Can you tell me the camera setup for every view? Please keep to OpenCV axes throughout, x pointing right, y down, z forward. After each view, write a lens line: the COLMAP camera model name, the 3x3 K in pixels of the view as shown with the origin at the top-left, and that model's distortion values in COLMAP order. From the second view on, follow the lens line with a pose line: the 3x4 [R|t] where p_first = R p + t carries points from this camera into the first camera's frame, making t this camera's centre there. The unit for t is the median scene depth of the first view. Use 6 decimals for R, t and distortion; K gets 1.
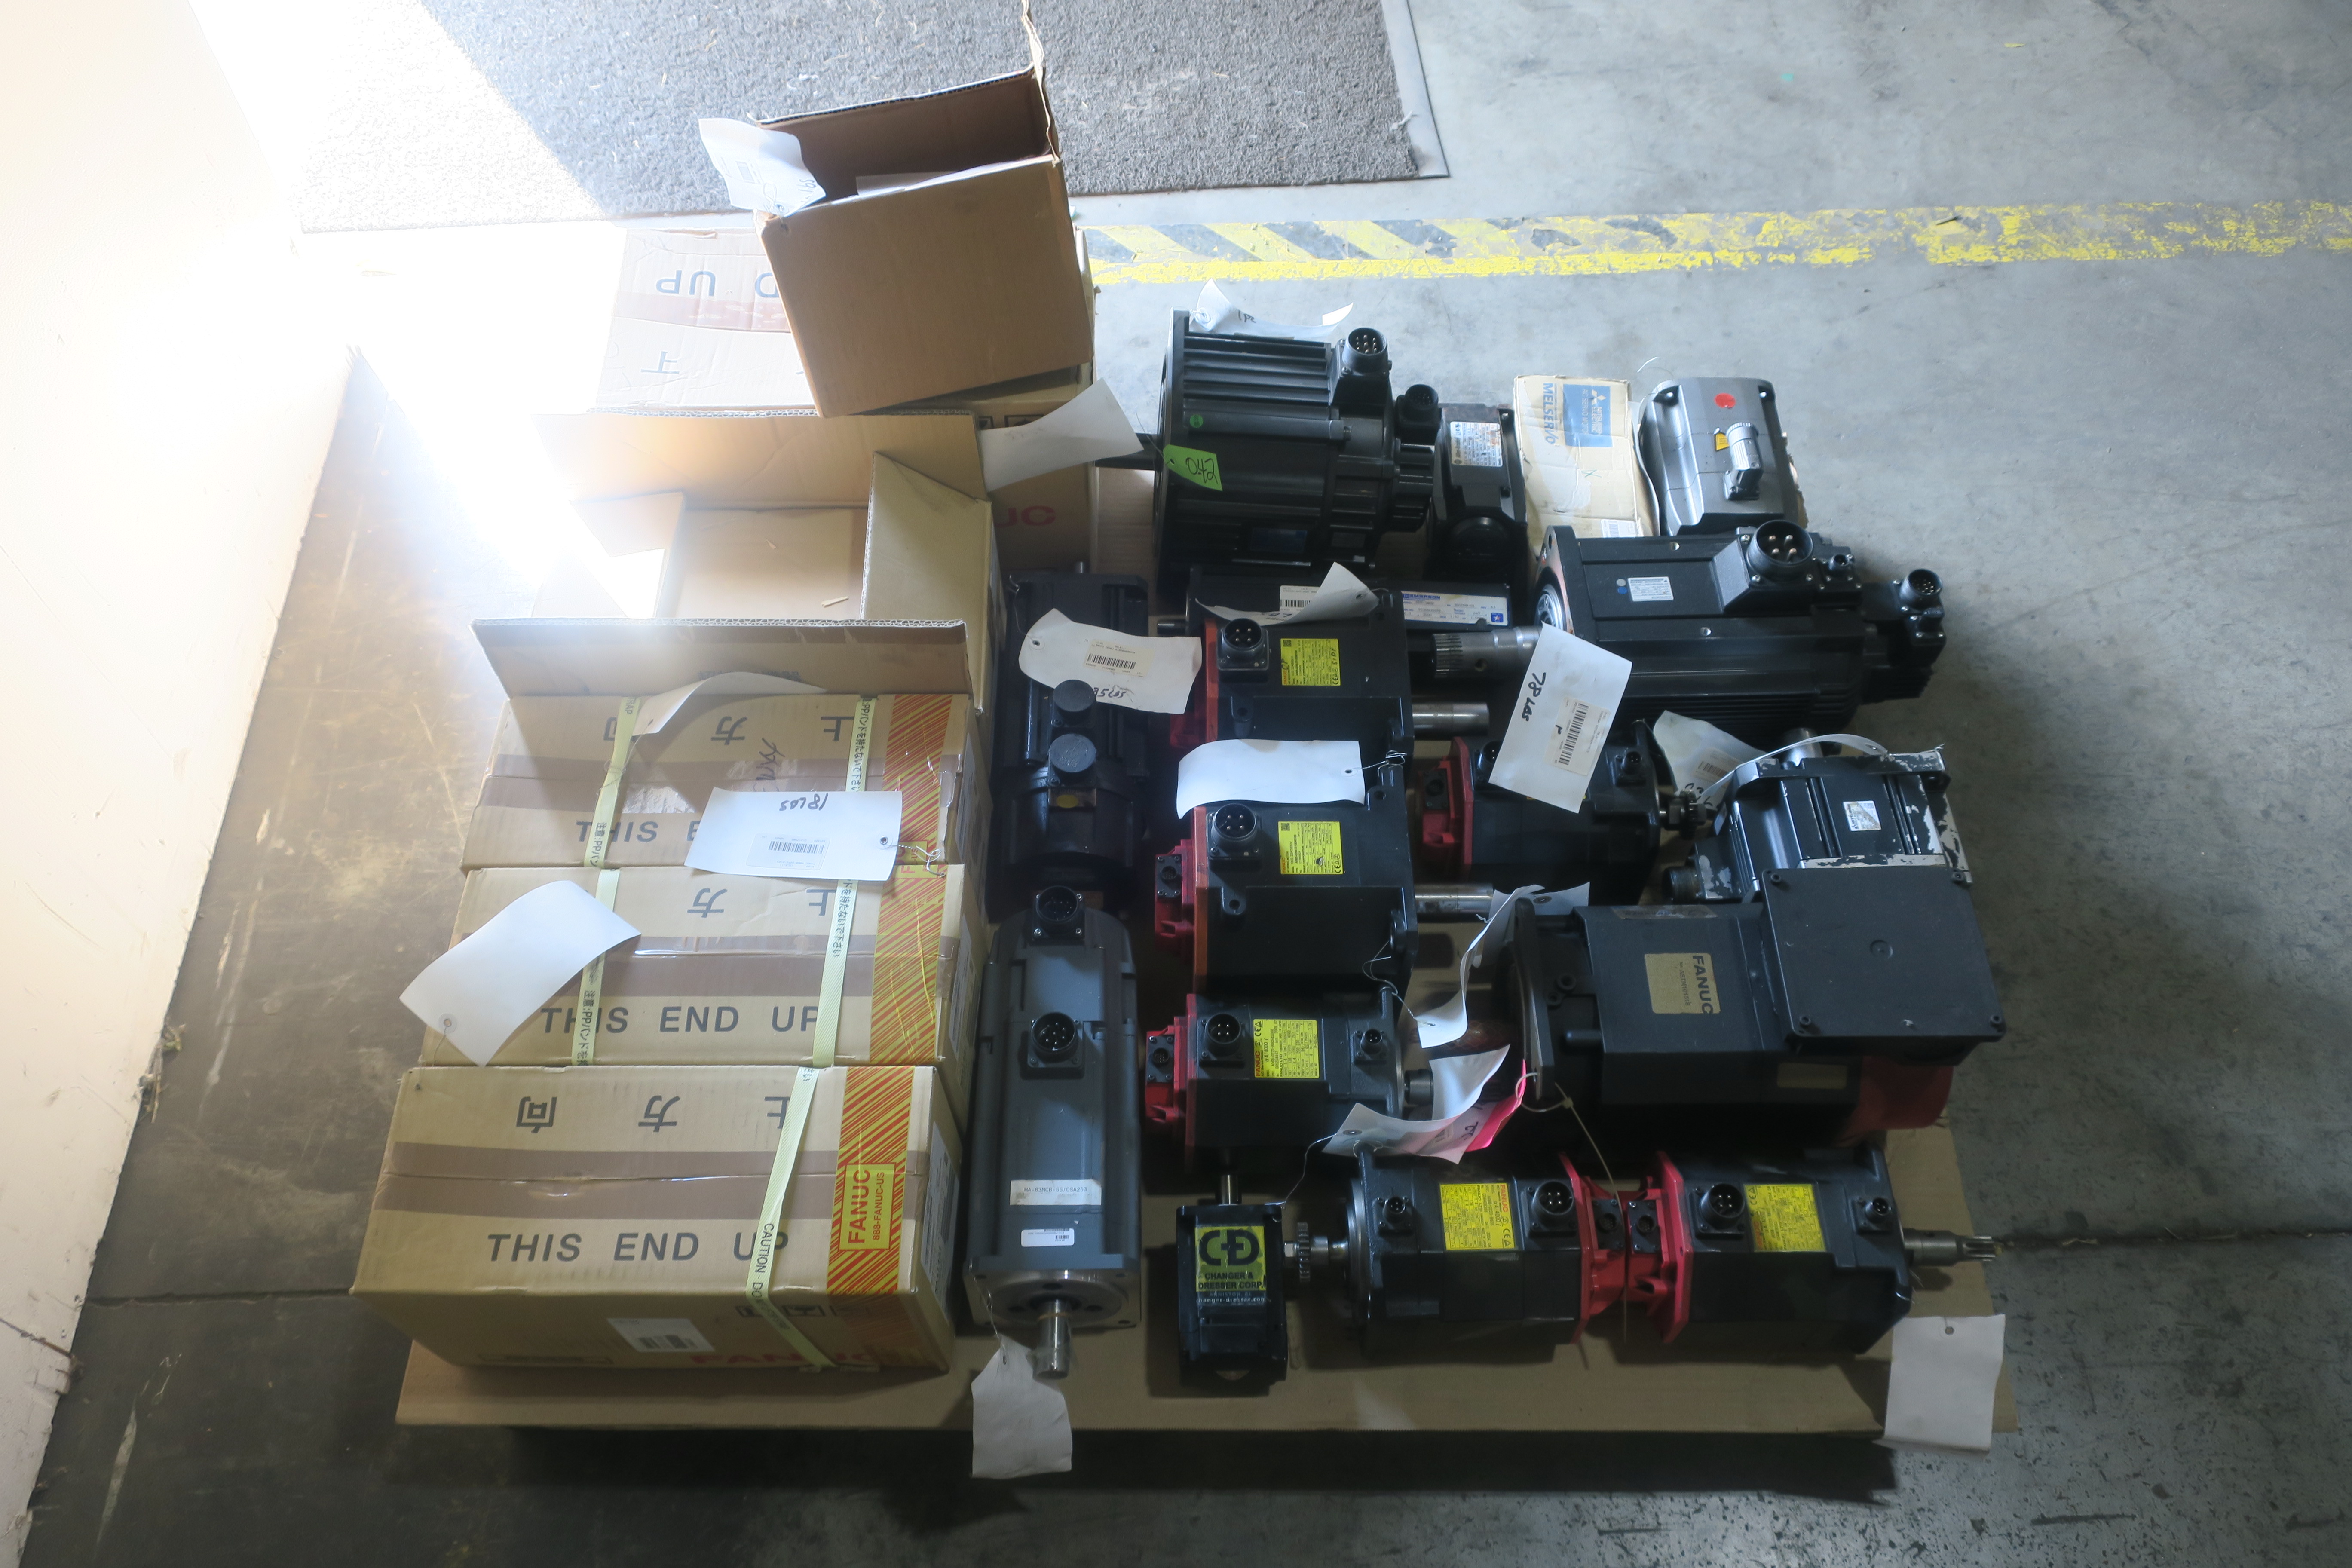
lens RADIAL K [[1851.0, 0, 1179.1], [0, 1851.0, 781.1], [0, 0, 1]] dist [-0.004030, -0.000294]
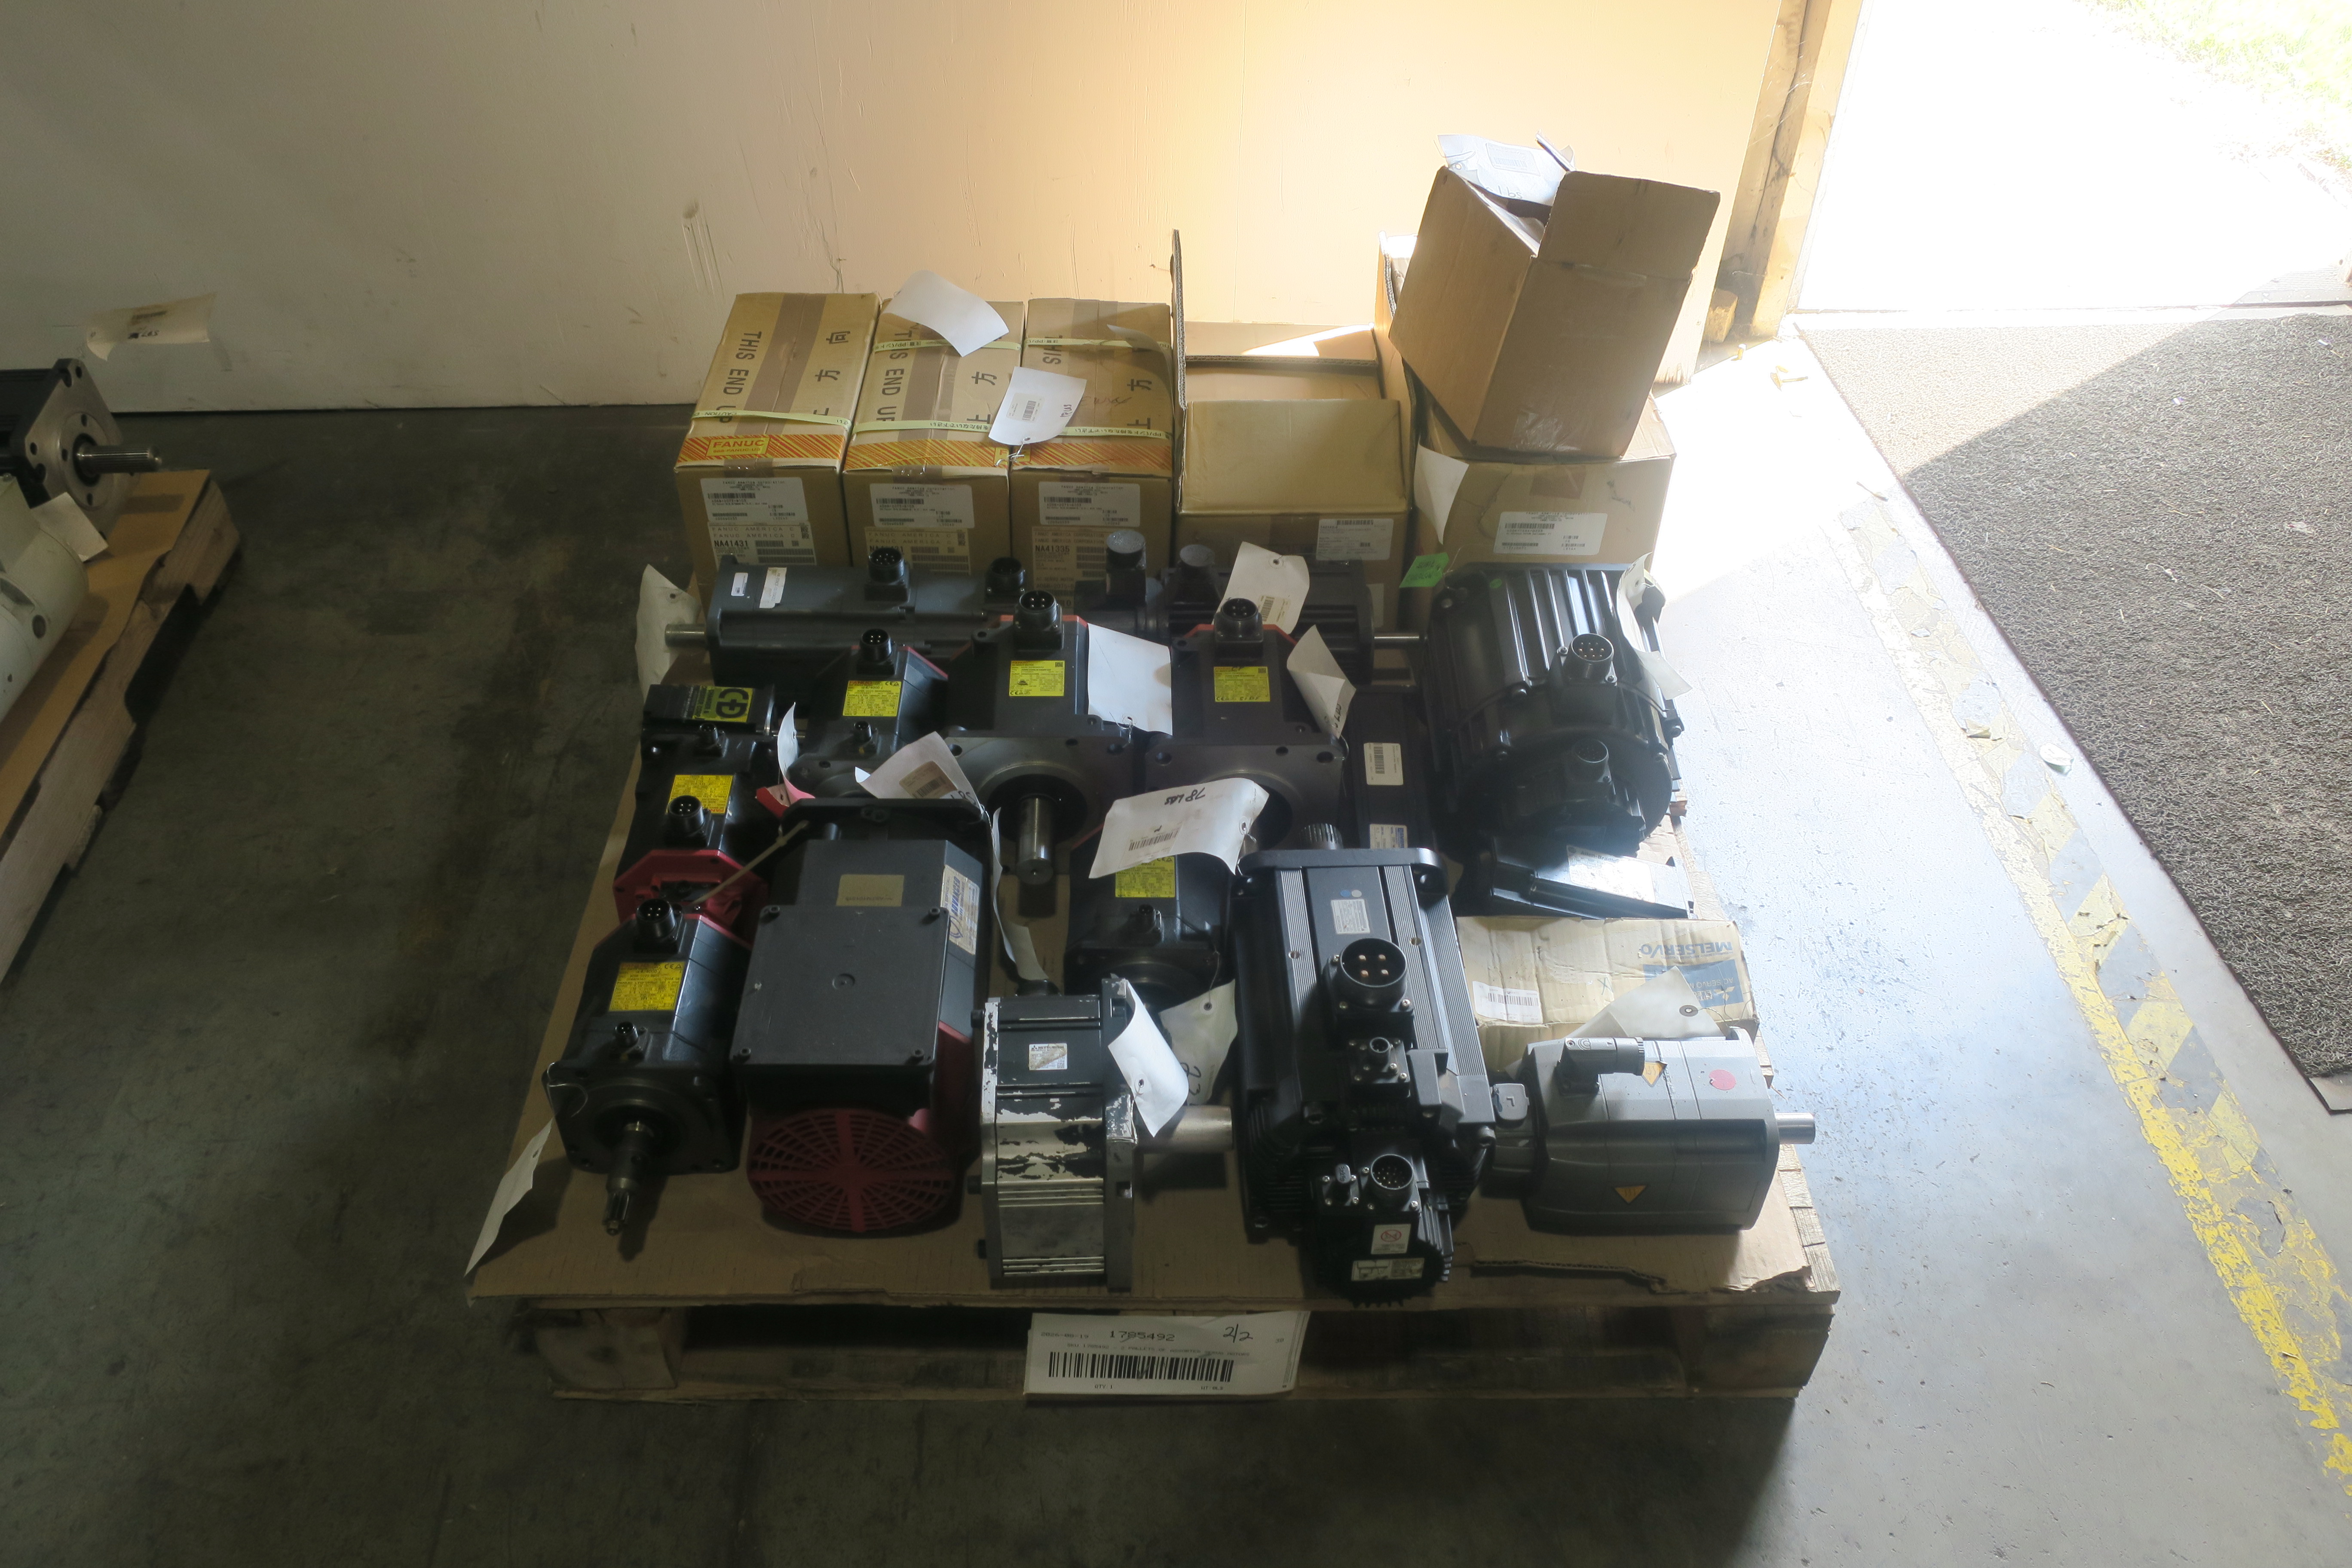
lens RADIAL K [[1851.0, 0, 1161.8], [0, 1851.0, 784.7], [0, 0, 1]] dist [-0.004030, -0.000294]
pose [[0.011155, 0.672462, -0.740048, 0.938136], [-0.844165, 0.403024, 0.353493, -0.396357], [0.535967, 0.620779, 0.572165, 0.424960]]
